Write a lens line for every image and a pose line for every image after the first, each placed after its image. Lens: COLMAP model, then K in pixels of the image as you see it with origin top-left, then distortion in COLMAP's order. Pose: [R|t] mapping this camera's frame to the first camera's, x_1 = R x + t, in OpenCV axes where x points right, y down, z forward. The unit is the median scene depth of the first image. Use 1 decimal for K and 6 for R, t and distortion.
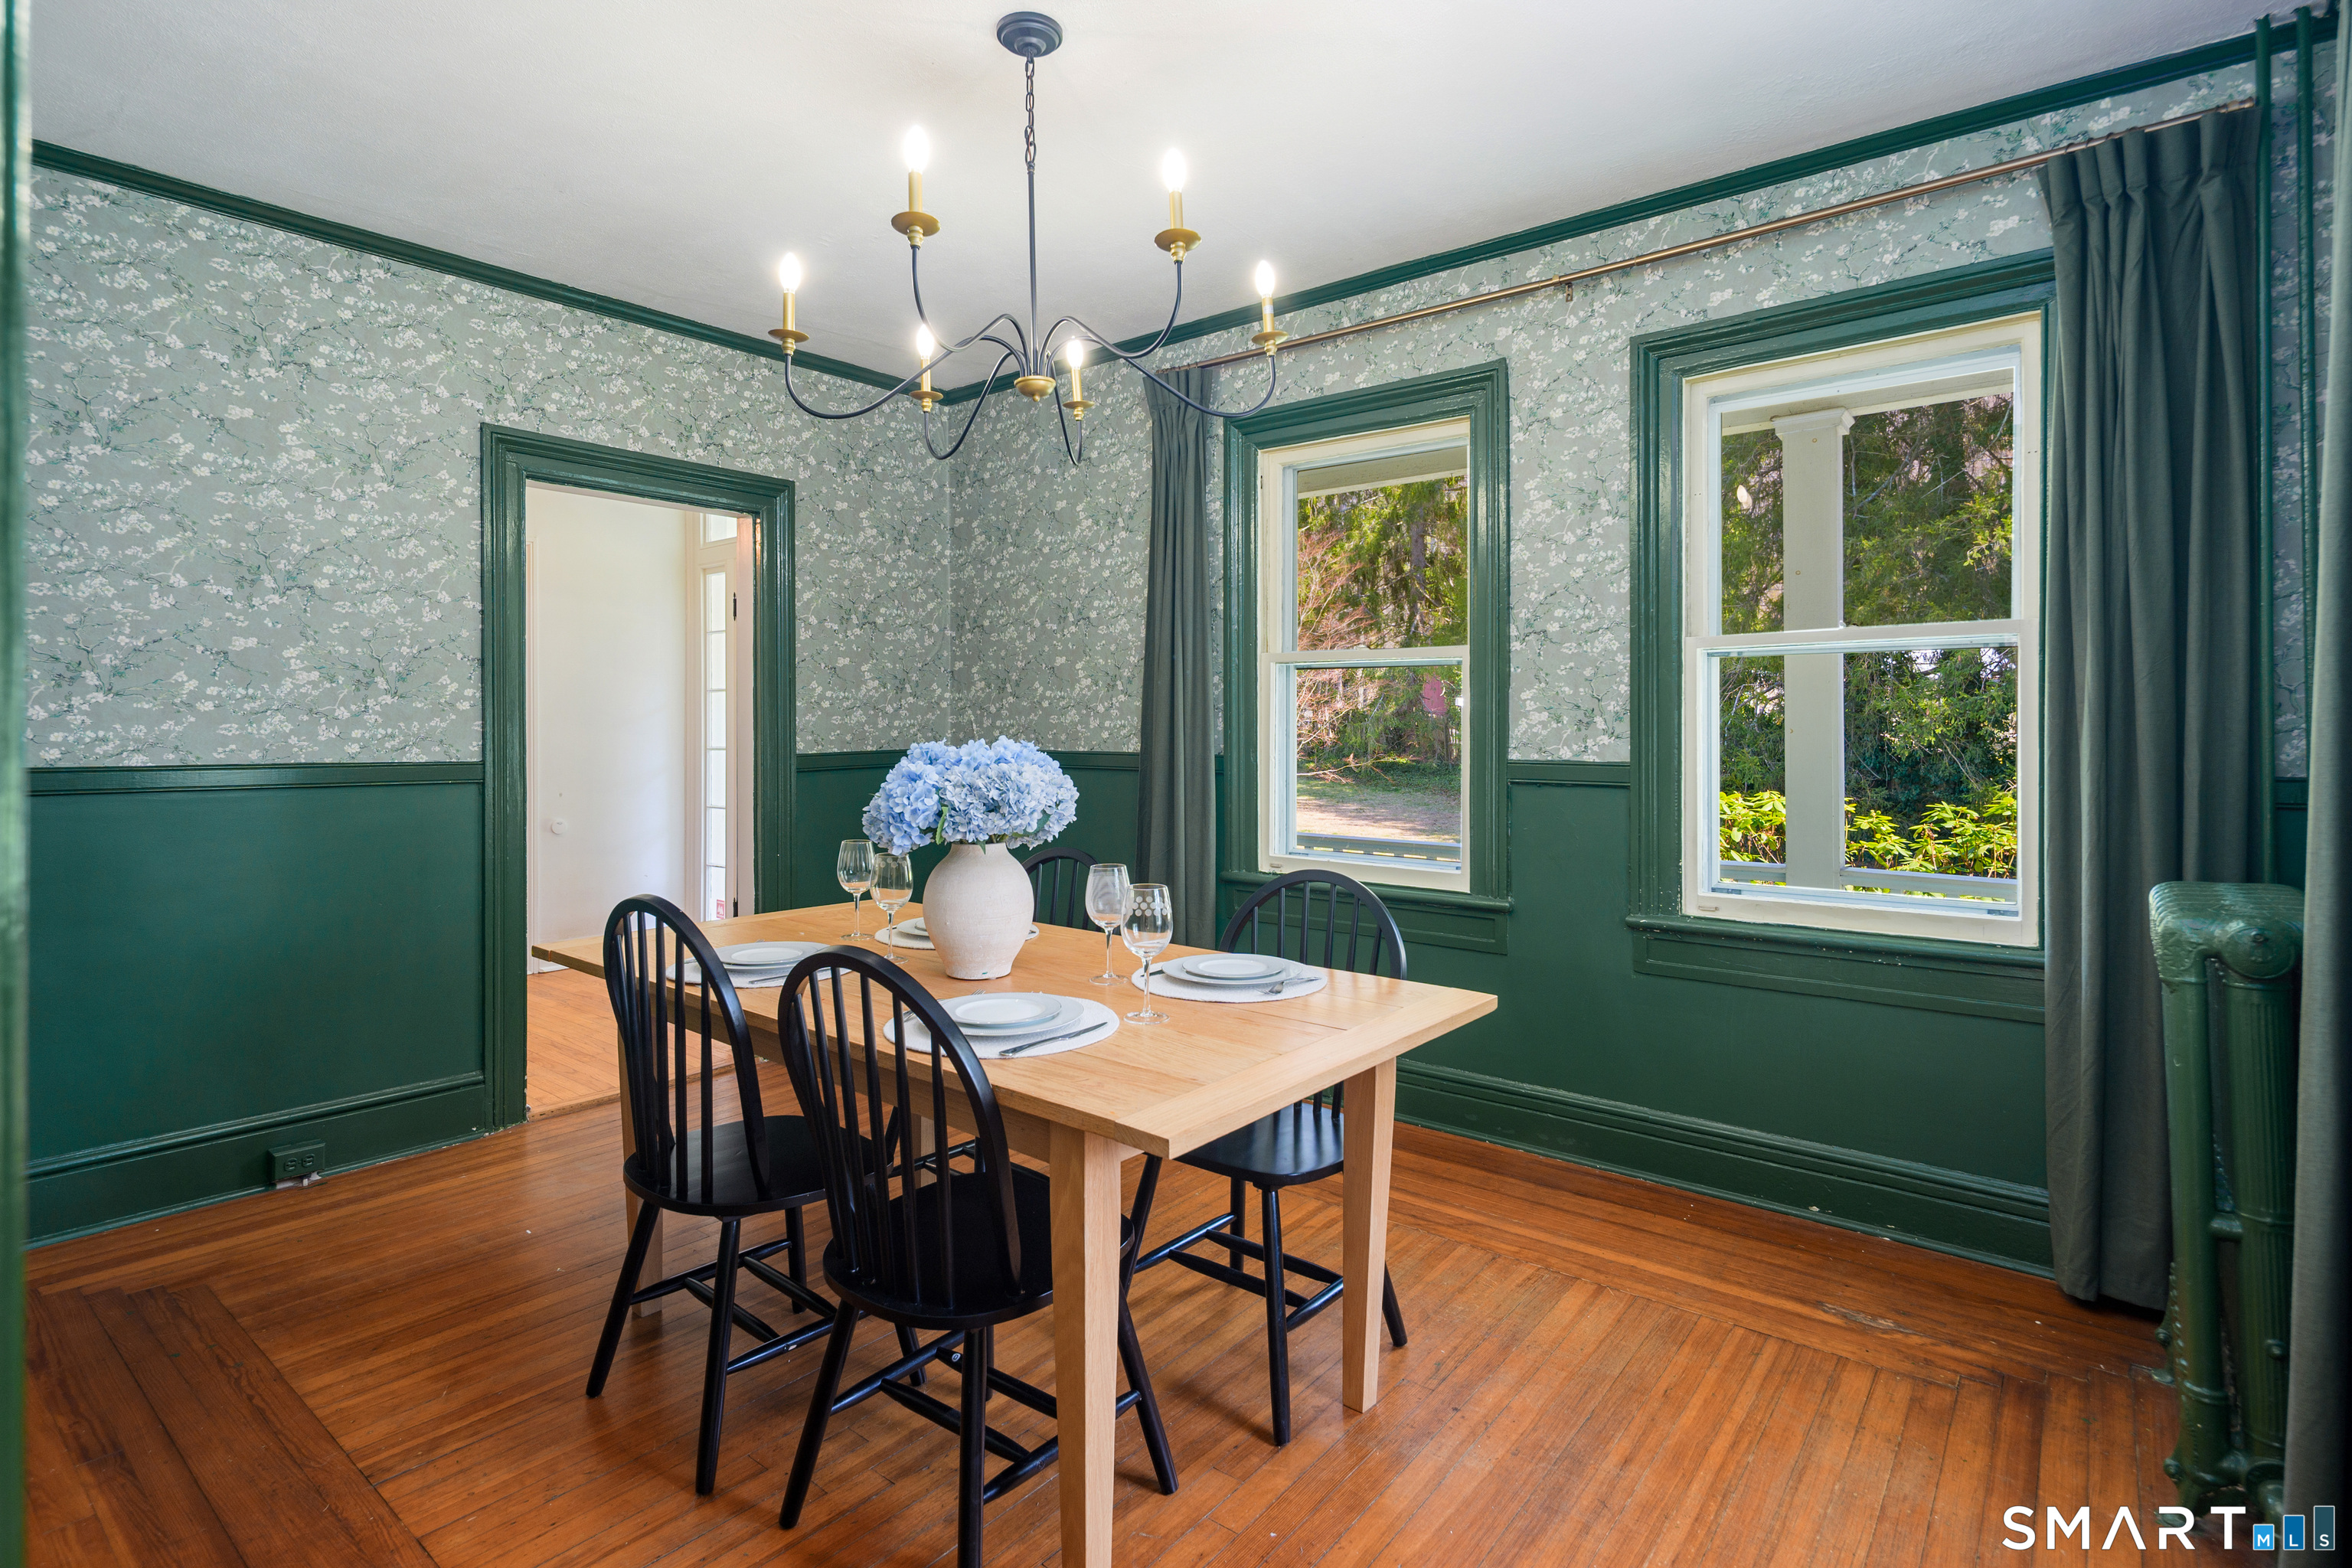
lens RADIAL K [[1188.7, 0, 1158.0], [0, 1188.7, 735.5], [0, 0, 1]] dist [0.006953, -0.004742]
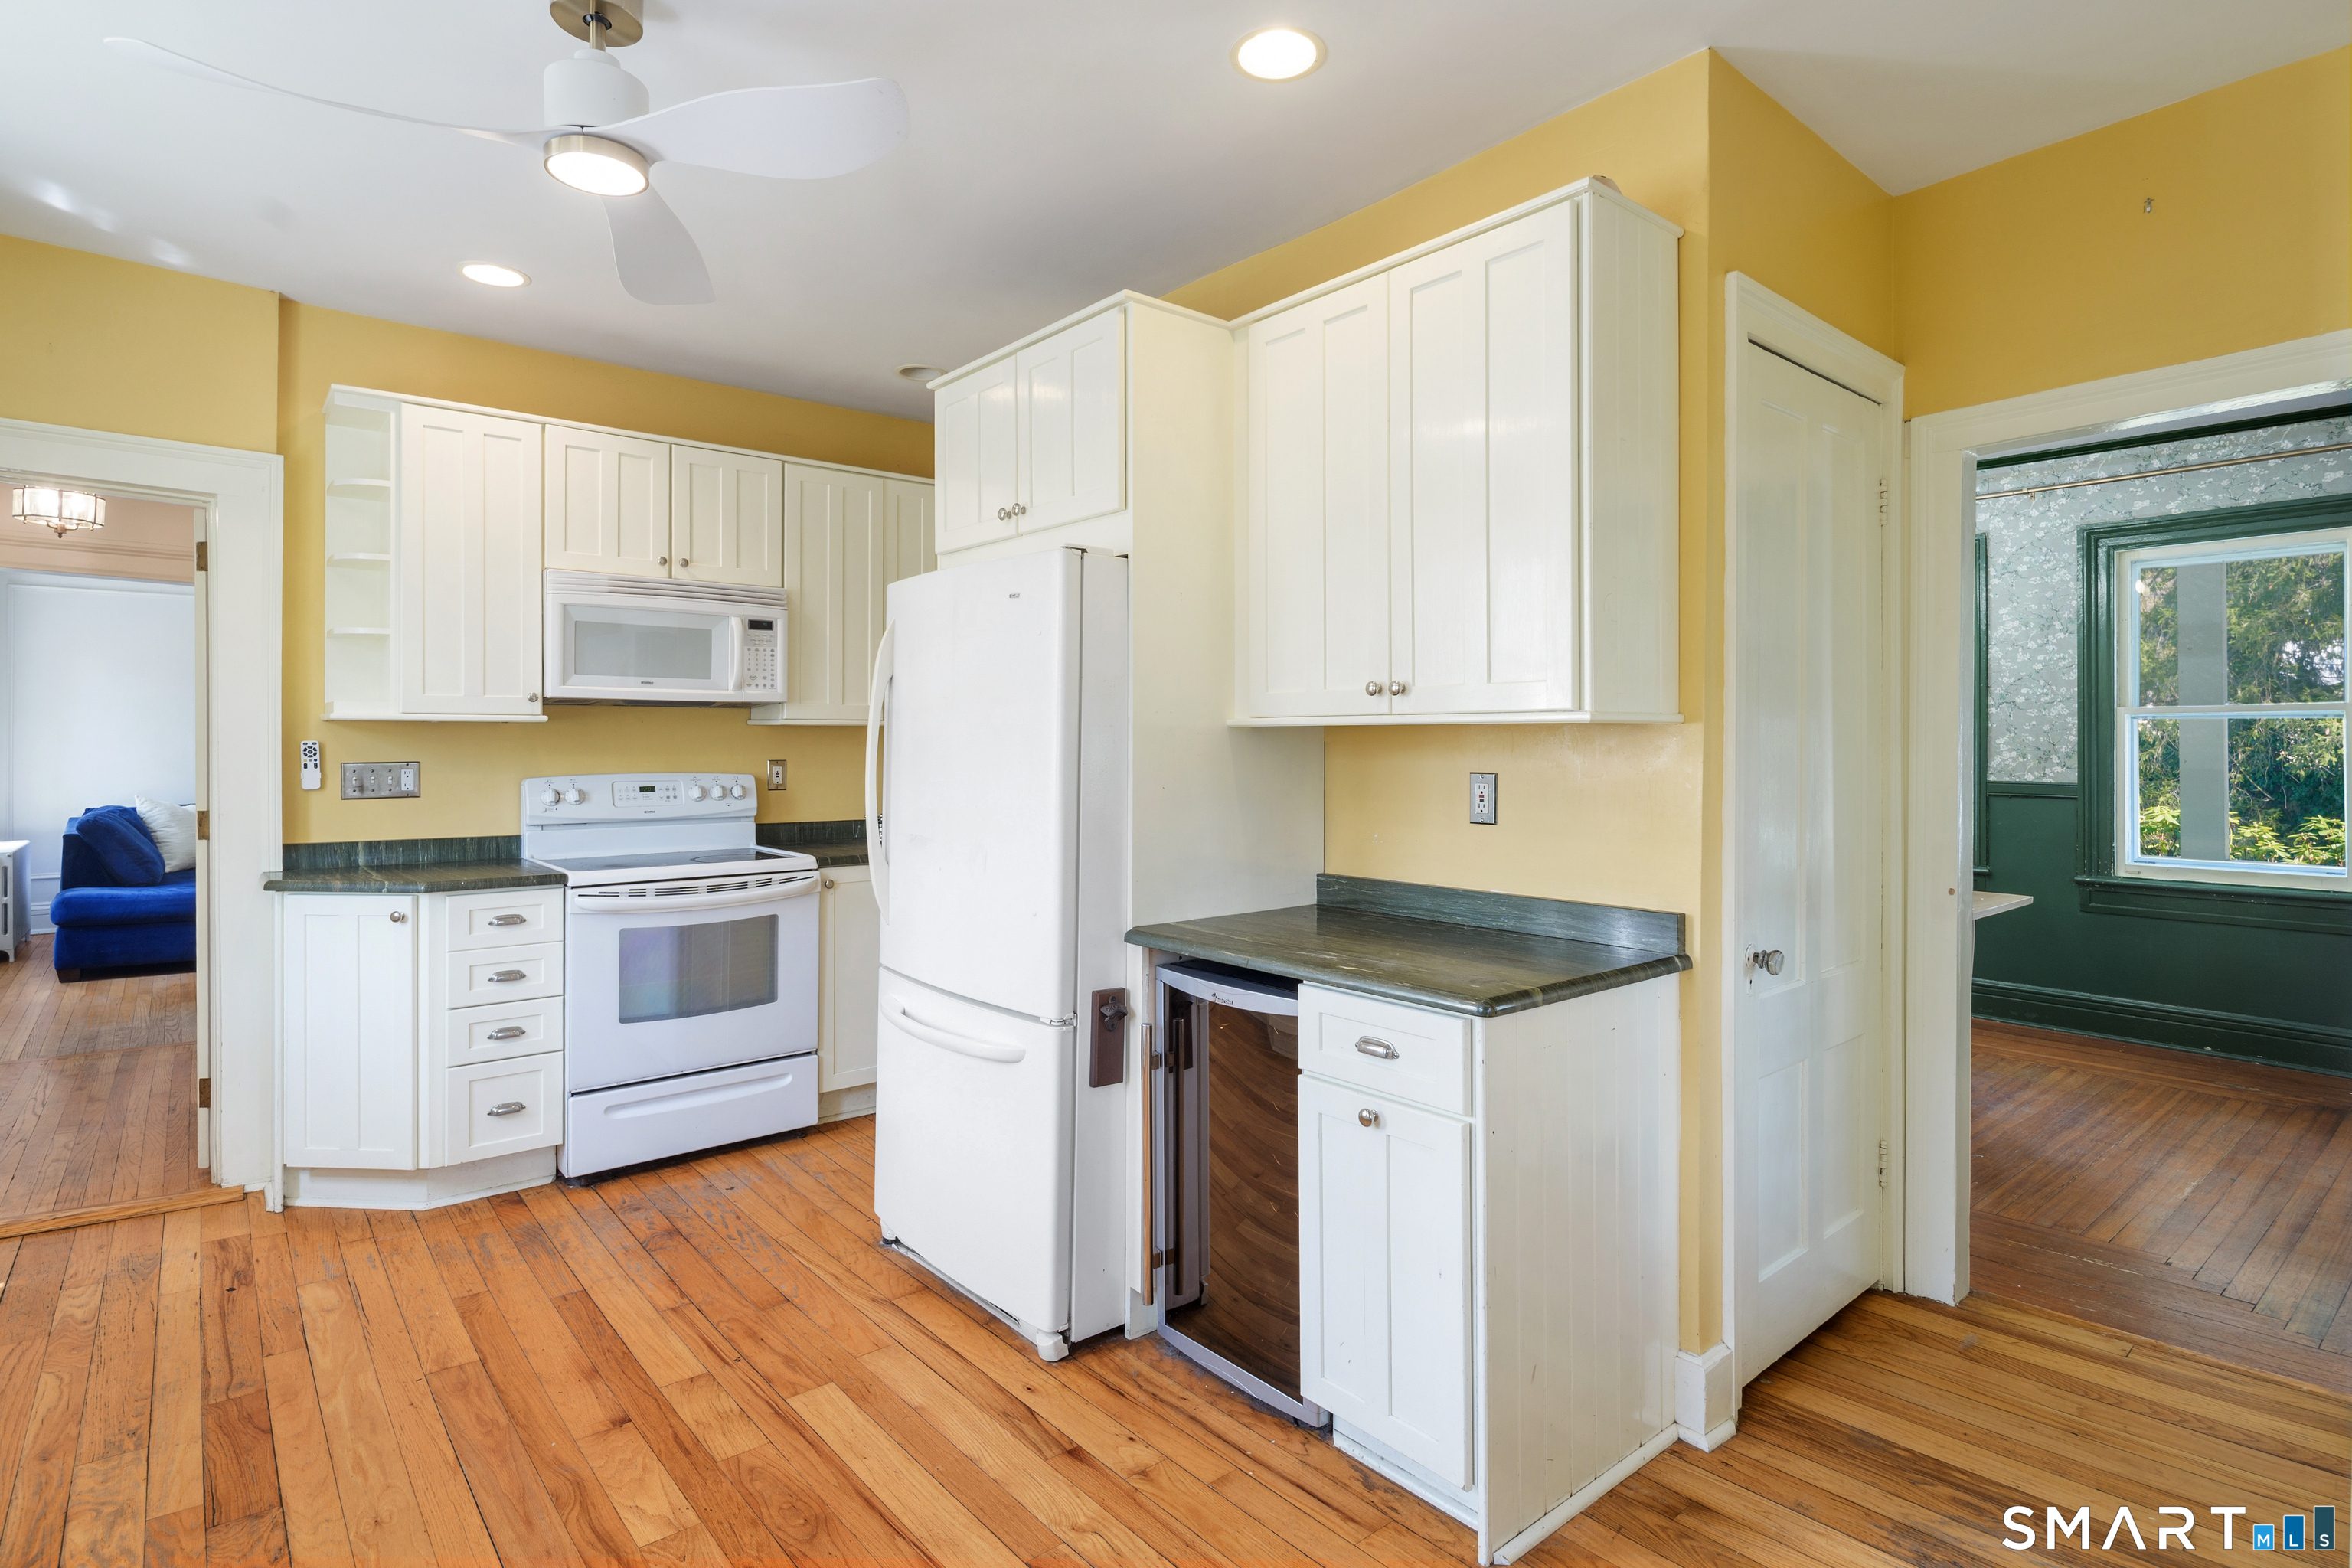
lens RADIAL K [[1188.7, 0, 1168.0], [0, 1188.7, 738.1], [0, 0, 1]] dist [0.006953, -0.004742]
pose [[0.978804, 0.002353, -0.204787, -0.494243], [-0.004210, 0.999954, -0.008633, -0.020142], [0.204757, 0.009312, 0.978769, -0.865518]]
